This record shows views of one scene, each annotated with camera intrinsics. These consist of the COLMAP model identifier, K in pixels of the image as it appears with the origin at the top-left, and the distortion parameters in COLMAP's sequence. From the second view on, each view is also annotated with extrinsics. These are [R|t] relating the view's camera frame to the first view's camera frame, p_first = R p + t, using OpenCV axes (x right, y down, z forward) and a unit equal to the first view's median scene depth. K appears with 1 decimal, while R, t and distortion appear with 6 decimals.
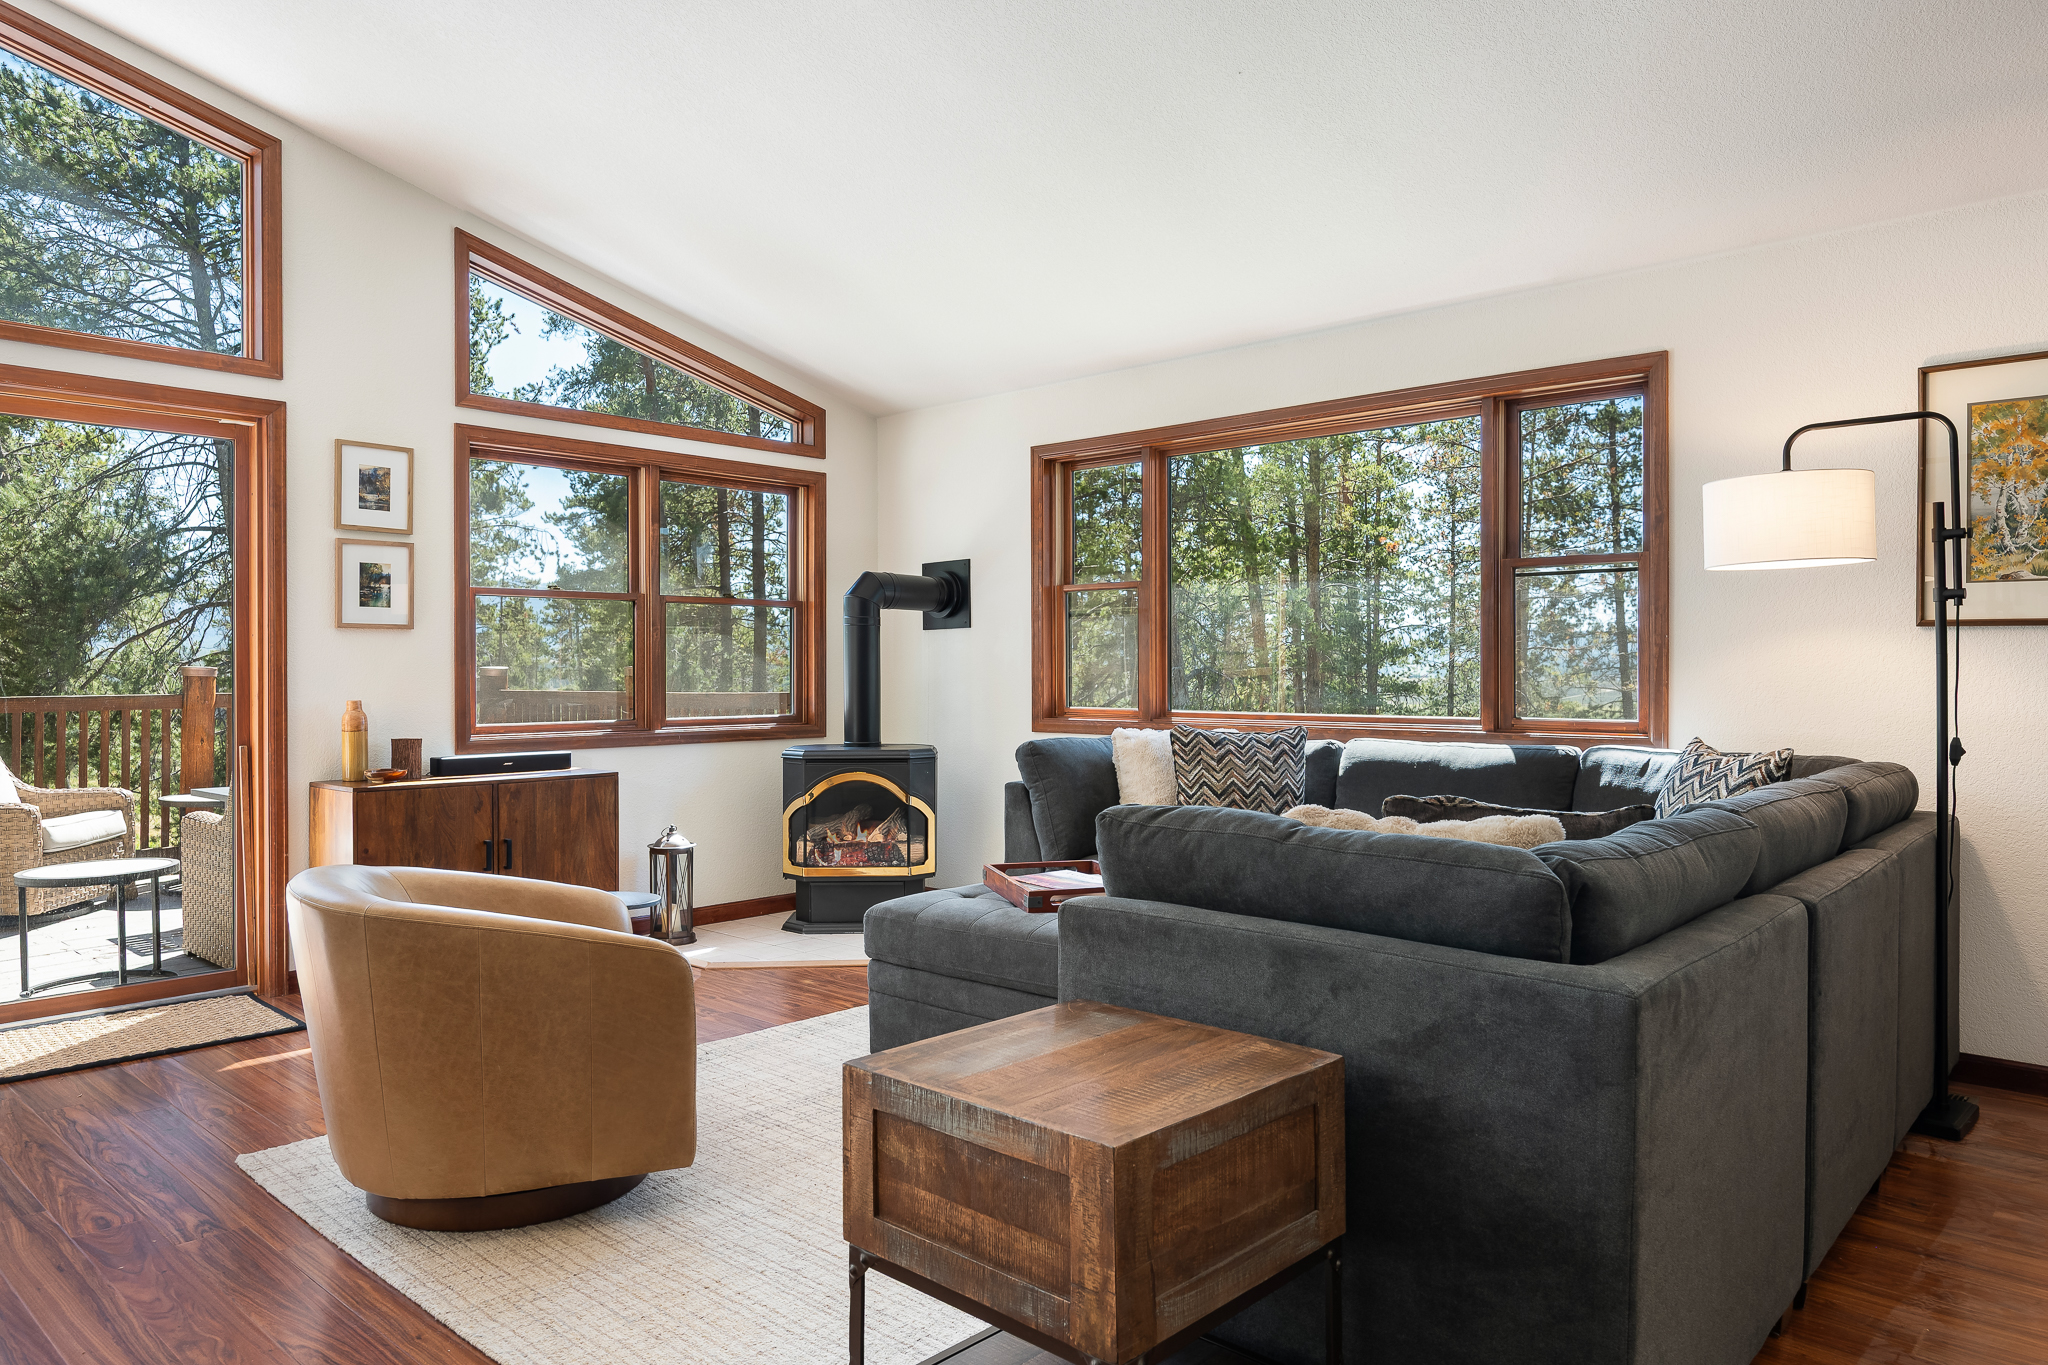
lens RADIAL K [[1450.0, 0, 971.0], [0, 1450.0, 682.3], [0, 0, 1]] dist [-0.002184, 0.001376]
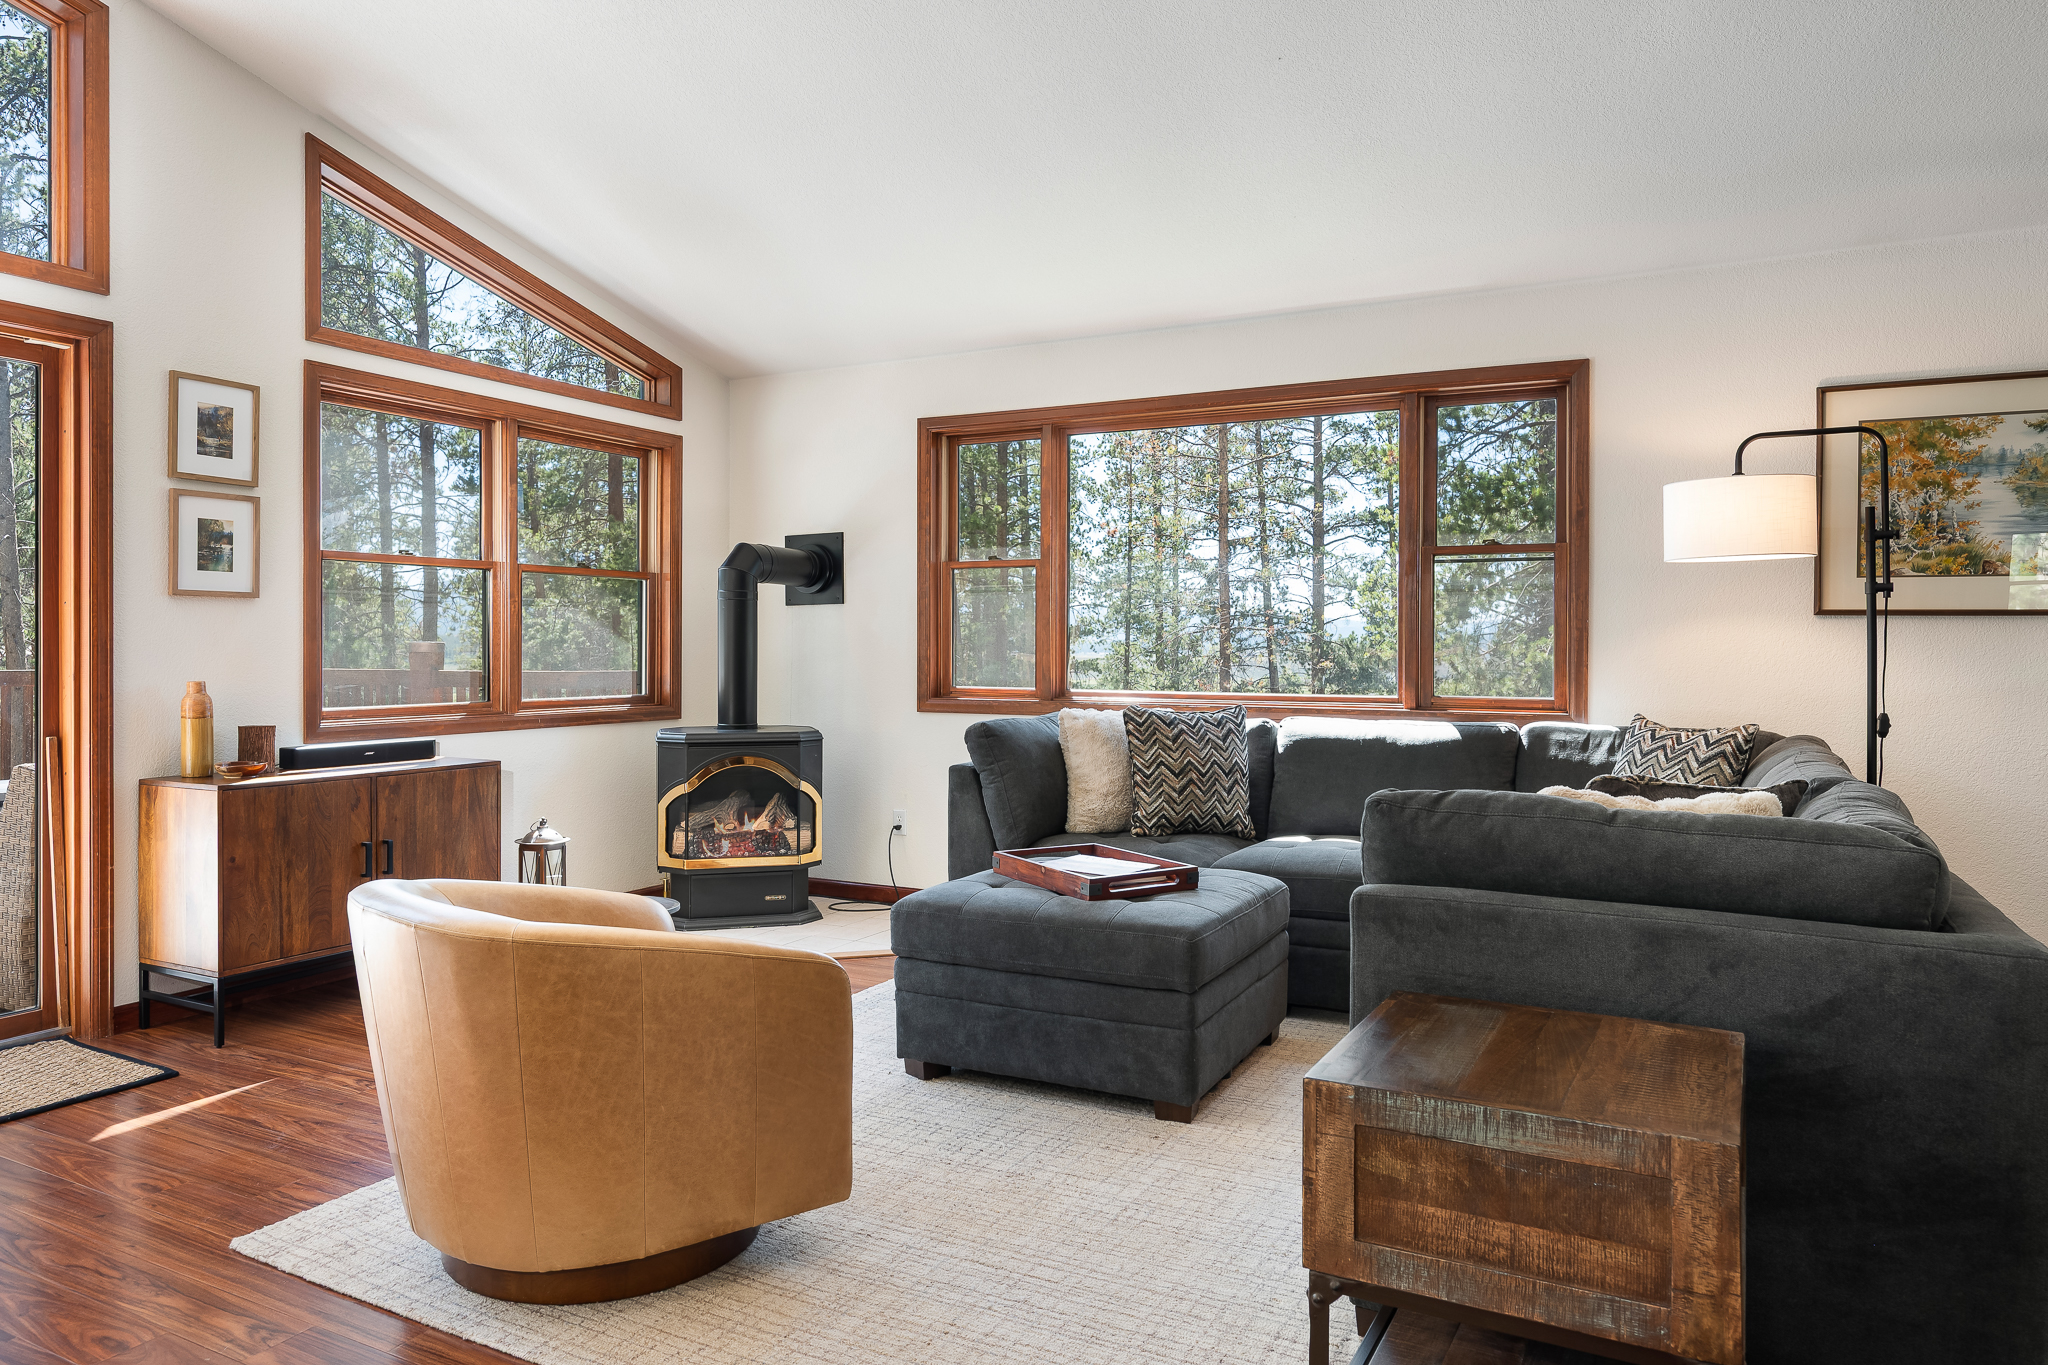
lens RADIAL K [[1450.0, 0, 990.5], [0, 1450.0, 660.3], [0, 0, 1]] dist [-0.002184, 0.001376]
pose [[0.962463, 0.002292, 0.271403, -0.235992], [-0.002648, 0.999996, 0.000945, -0.002117], [-0.271400, -0.001628, 0.962465, 0.071338]]
